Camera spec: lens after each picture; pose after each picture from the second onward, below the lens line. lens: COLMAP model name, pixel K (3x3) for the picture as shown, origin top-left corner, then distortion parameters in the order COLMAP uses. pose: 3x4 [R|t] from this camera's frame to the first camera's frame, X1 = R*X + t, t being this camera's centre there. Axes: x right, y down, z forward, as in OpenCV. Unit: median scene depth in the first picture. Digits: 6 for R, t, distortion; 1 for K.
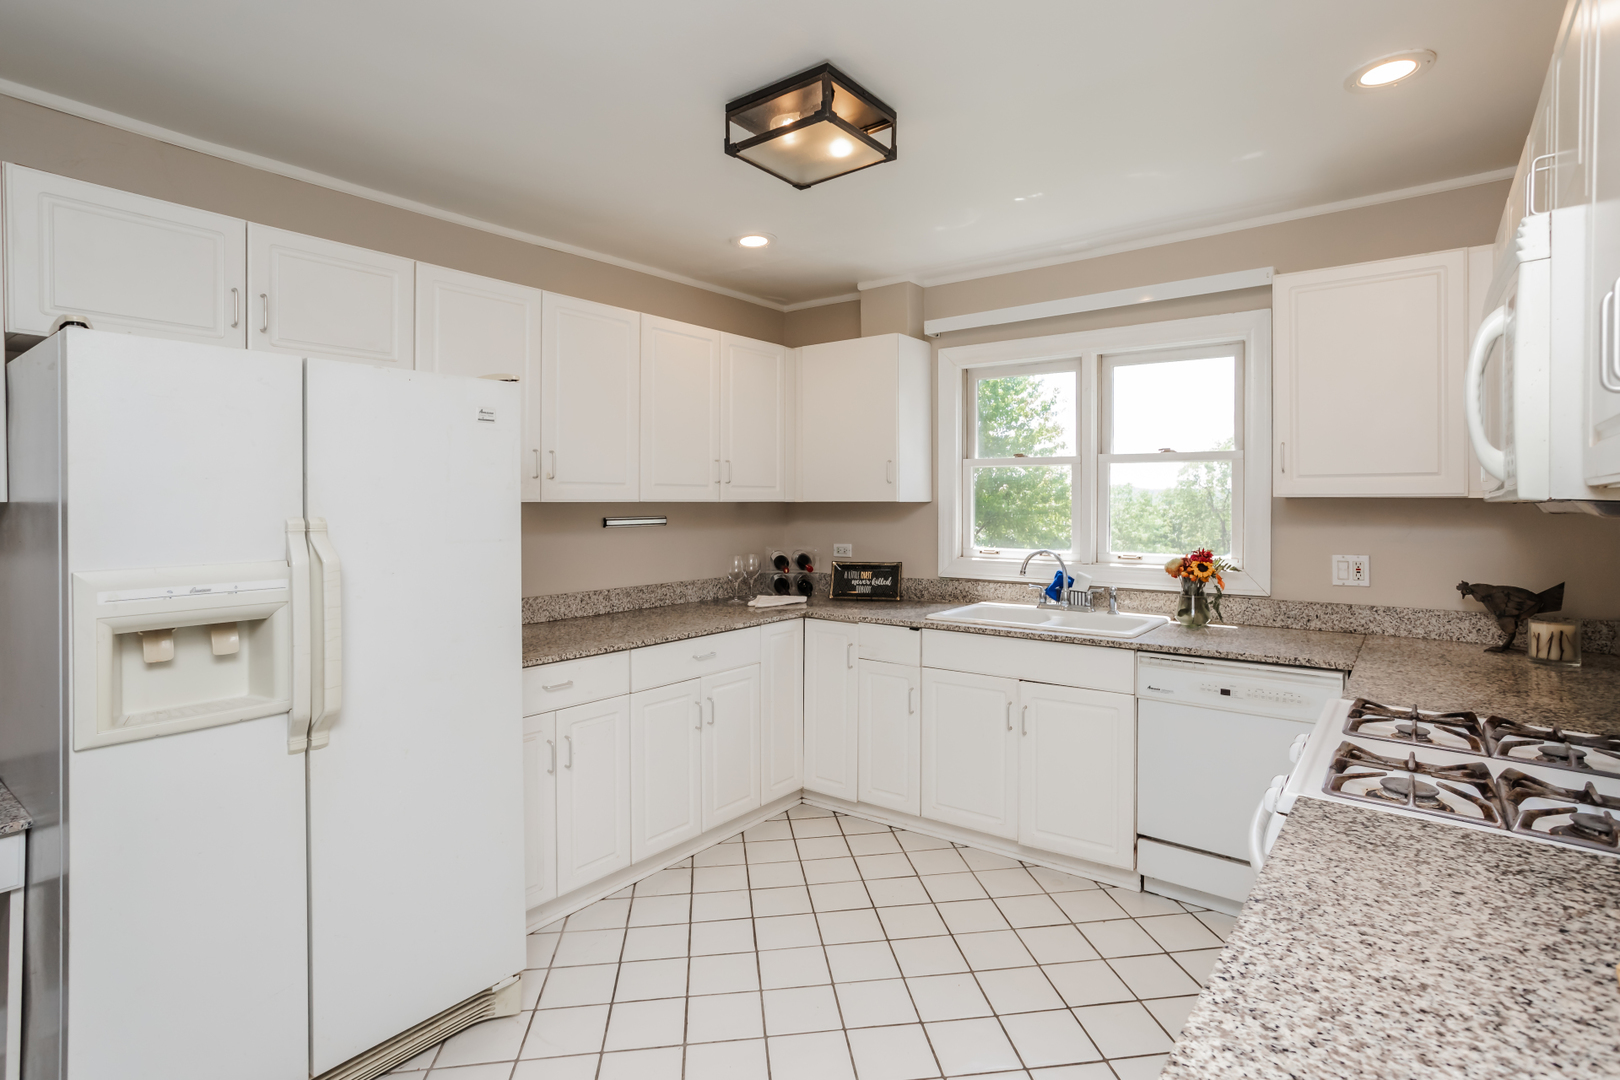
lens RADIAL K [[794.9, 0, 788.8], [0, 794.9, 506.4], [0, 0, 1]] dist [-0.037453, 0.013728]
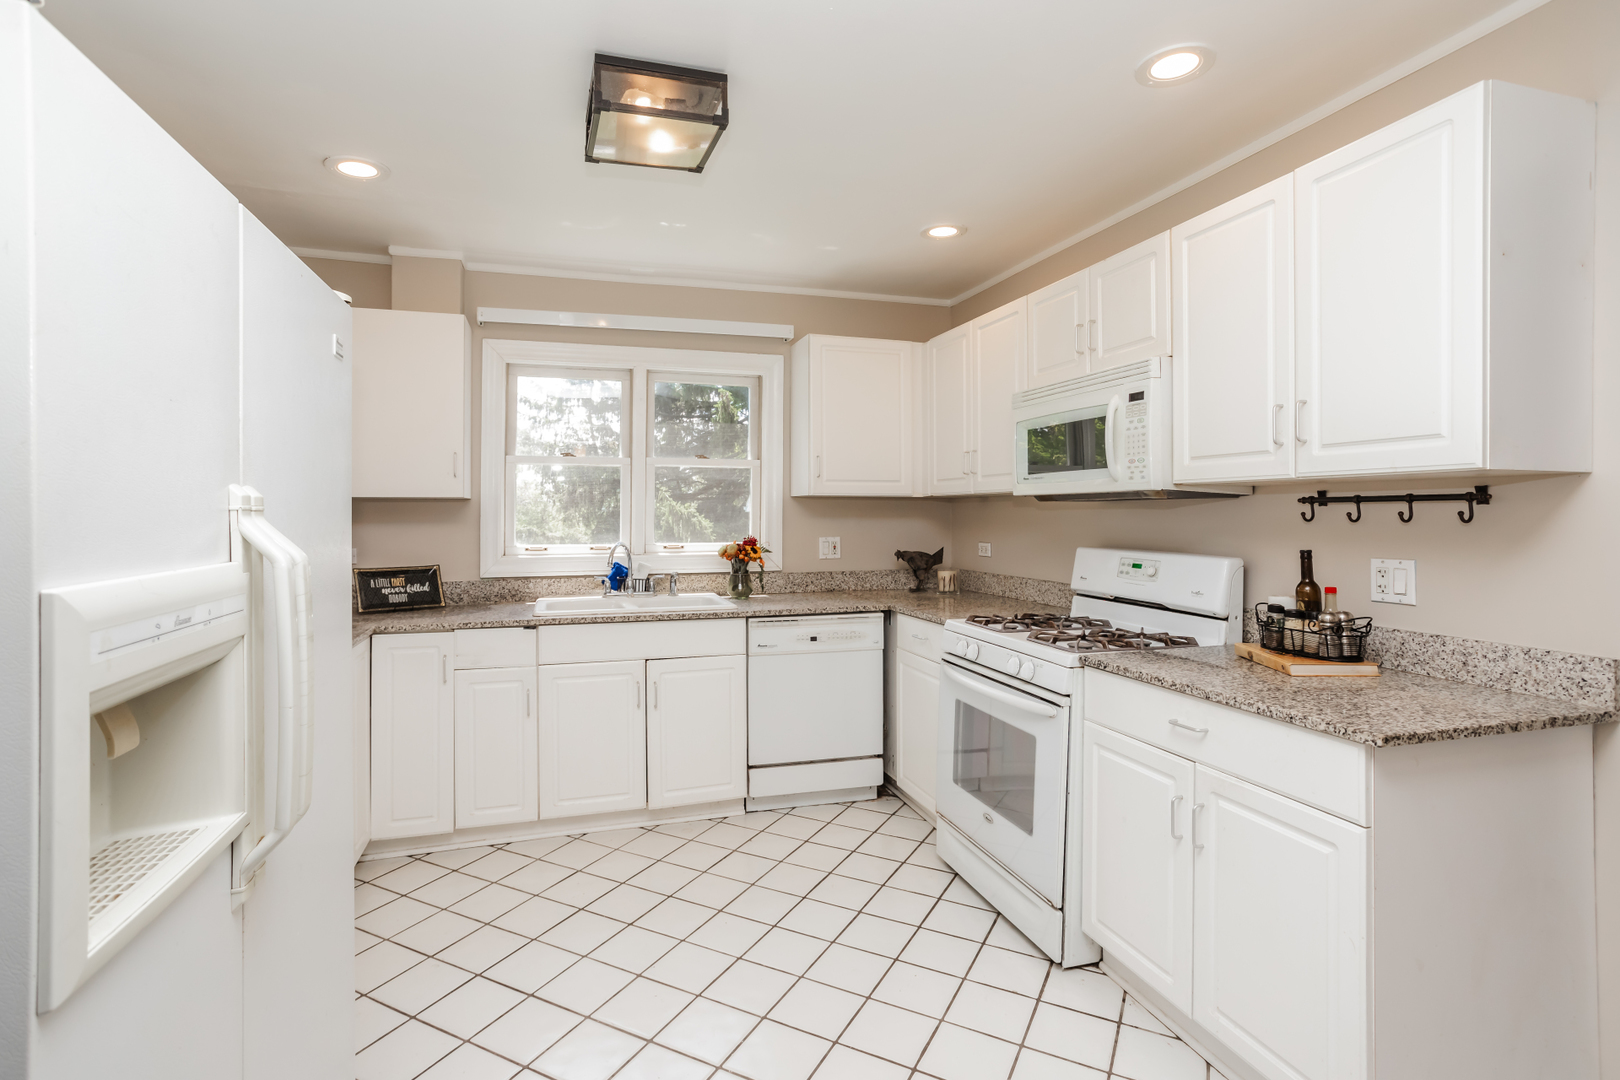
lens RADIAL K [[794.9, 0, 801.8], [0, 794.9, 507.8], [0, 0, 1]] dist [-0.037453, 0.013728]
pose [[0.576987, 0.005417, 0.816736, -0.465809], [0.003734, 0.999950, -0.009269, 0.019863], [-0.816745, 0.008398, 0.576938, 0.184840]]
